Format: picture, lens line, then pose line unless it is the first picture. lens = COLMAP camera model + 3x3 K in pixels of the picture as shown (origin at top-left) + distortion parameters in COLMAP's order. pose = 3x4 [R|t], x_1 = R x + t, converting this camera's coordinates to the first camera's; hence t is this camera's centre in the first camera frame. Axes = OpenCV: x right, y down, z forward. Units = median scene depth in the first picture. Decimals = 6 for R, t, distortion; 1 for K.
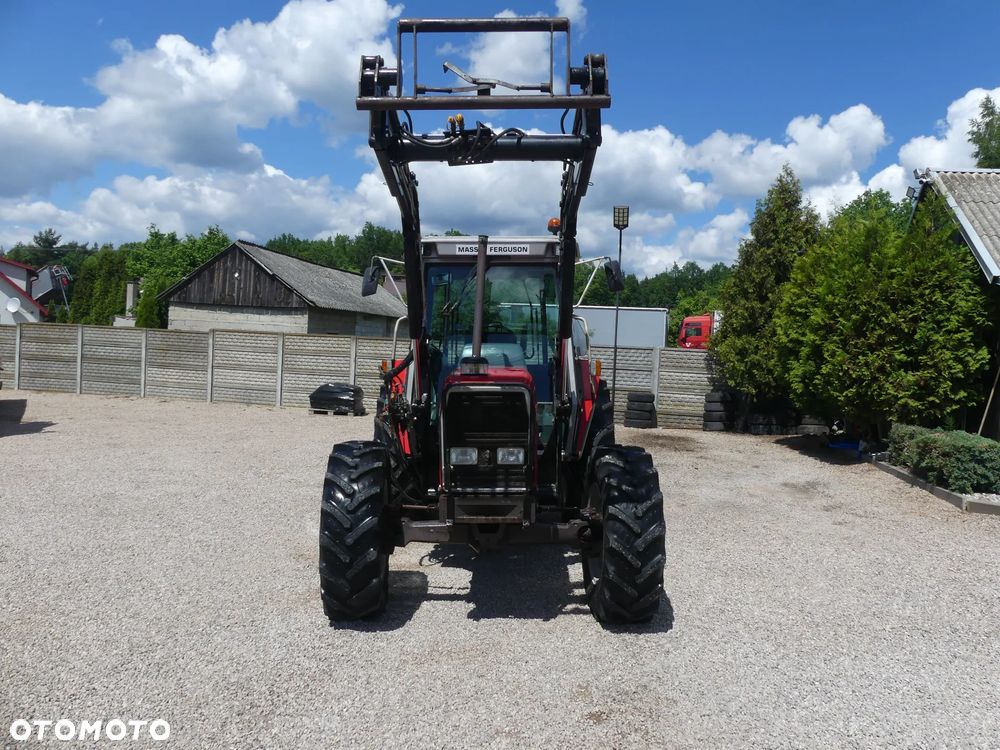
lens RADIAL K [[756.6, 0, 508.0], [0, 756.6, 387.0], [0, 0, 1]] dist [-0.027346, 0.020335]
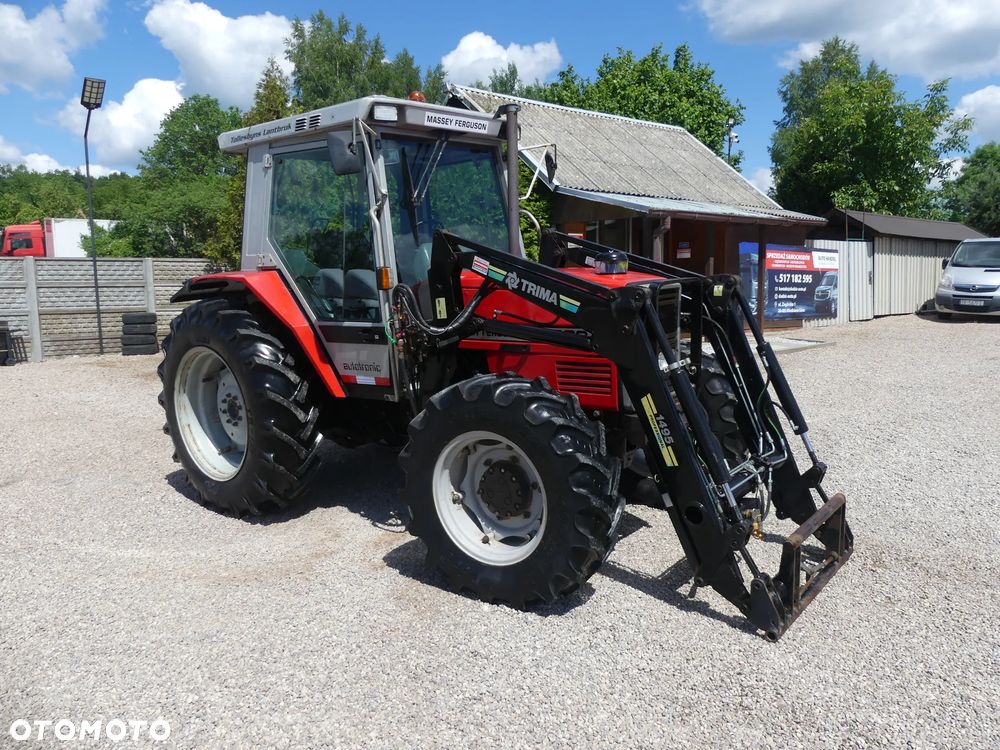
lens RADIAL K [[756.6, 0, 511.3], [0, 756.6, 380.2], [0, 0, 1]] dist [-0.027346, 0.020335]
pose [[0.627389, -0.156549, 0.762808, -0.227548], [0.073119, 0.987099, 0.142442, -0.008164], [-0.775266, -0.033591, 0.630742, 0.157894]]
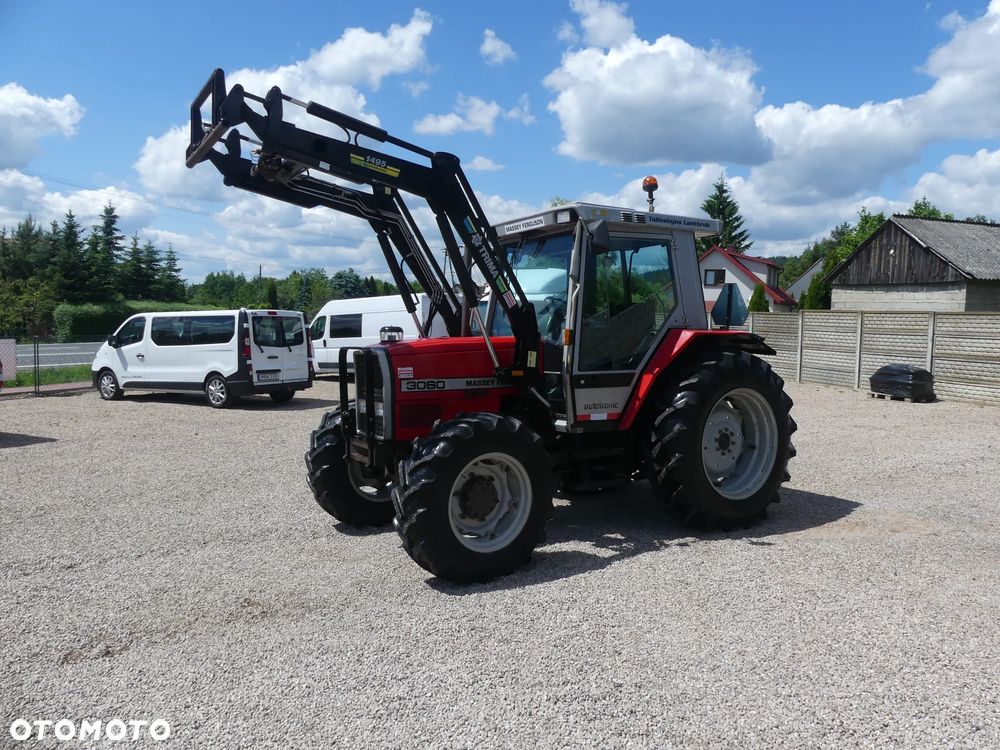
lens RADIAL K [[756.6, 0, 508.9], [0, 756.6, 362.3], [0, 0, 1]] dist [-0.027346, 0.020335]
pose [[0.542517, 0.016165, -0.839890, 0.309577], [-0.026902, 0.999636, 0.001863, 0.003212], [0.839614, 0.021584, 0.542754, 0.145502]]
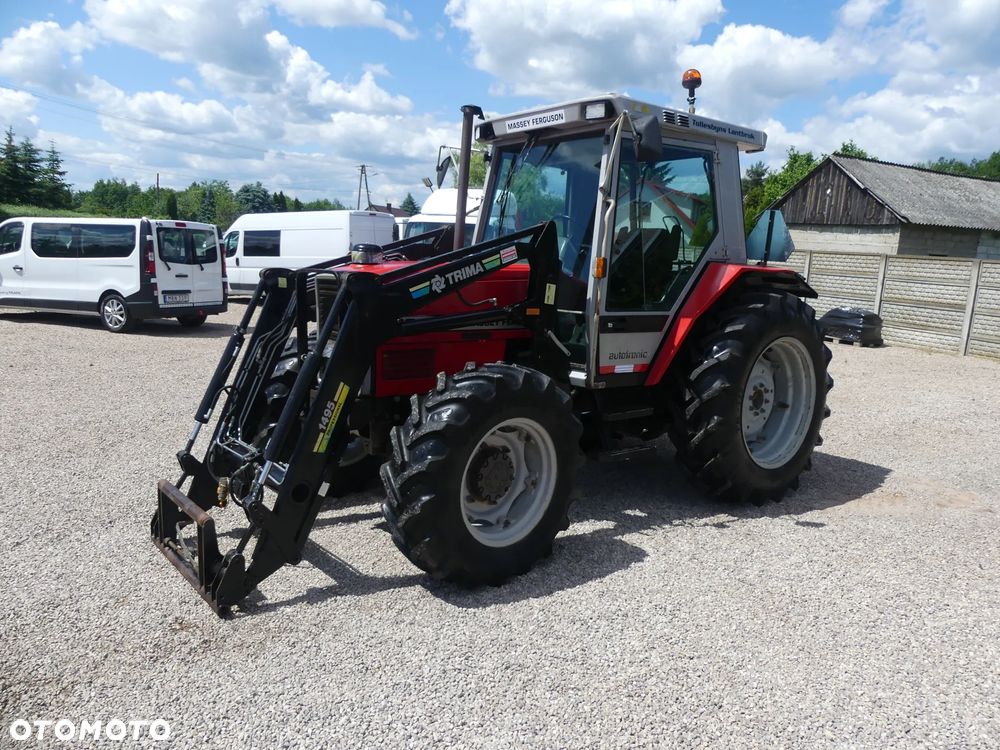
lens RADIAL K [[756.6, 0, 513.1], [0, 756.6, 367.2], [0, 0, 1]] dist [-0.027346, 0.020335]
pose [[0.639304, 0.115476, -0.760234, 0.224405], [-0.062242, 0.993187, 0.098519, 0.002230], [0.766431, -0.015665, 0.642136, 0.158297]]
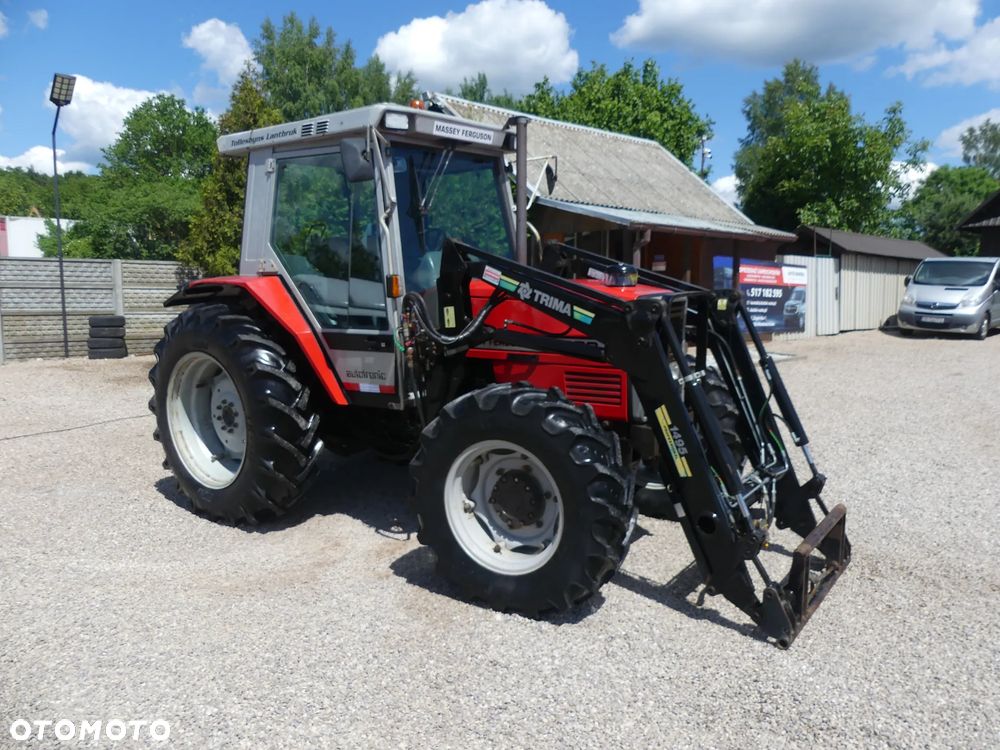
lens RADIAL K [[756.6, 0, 513.6], [0, 756.6, 382.2], [0, 0, 1]] dist [-0.027346, 0.020335]
pose [[0.588435, -0.142068, 0.795965, -0.237798], [0.053783, 0.989140, 0.136786, -0.009570], [-0.806754, -0.037681, 0.589685, 0.169394]]
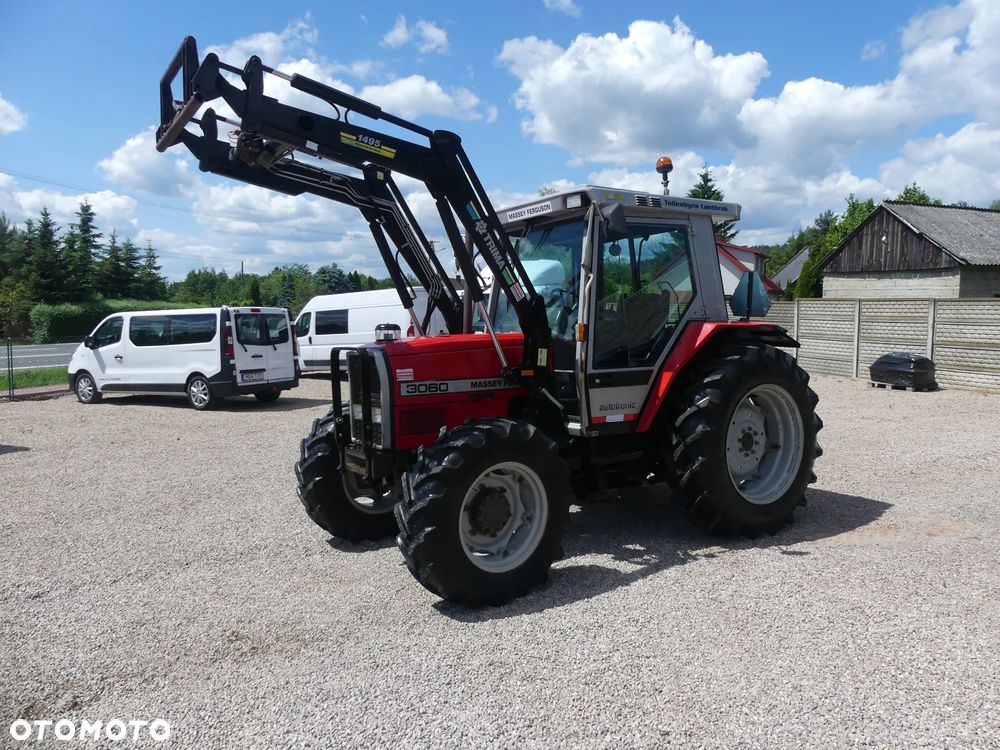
lens RADIAL K [[756.6, 0, 508.5], [0, 756.6, 365.5], [0, 0, 1]] dist [-0.027346, 0.020335]
pose [[0.558282, 0.018286, -0.829449, 0.279504], [-0.010243, 0.999833, 0.015148, 0.000953], [0.829588, 0.000039, 0.558376, 0.153472]]
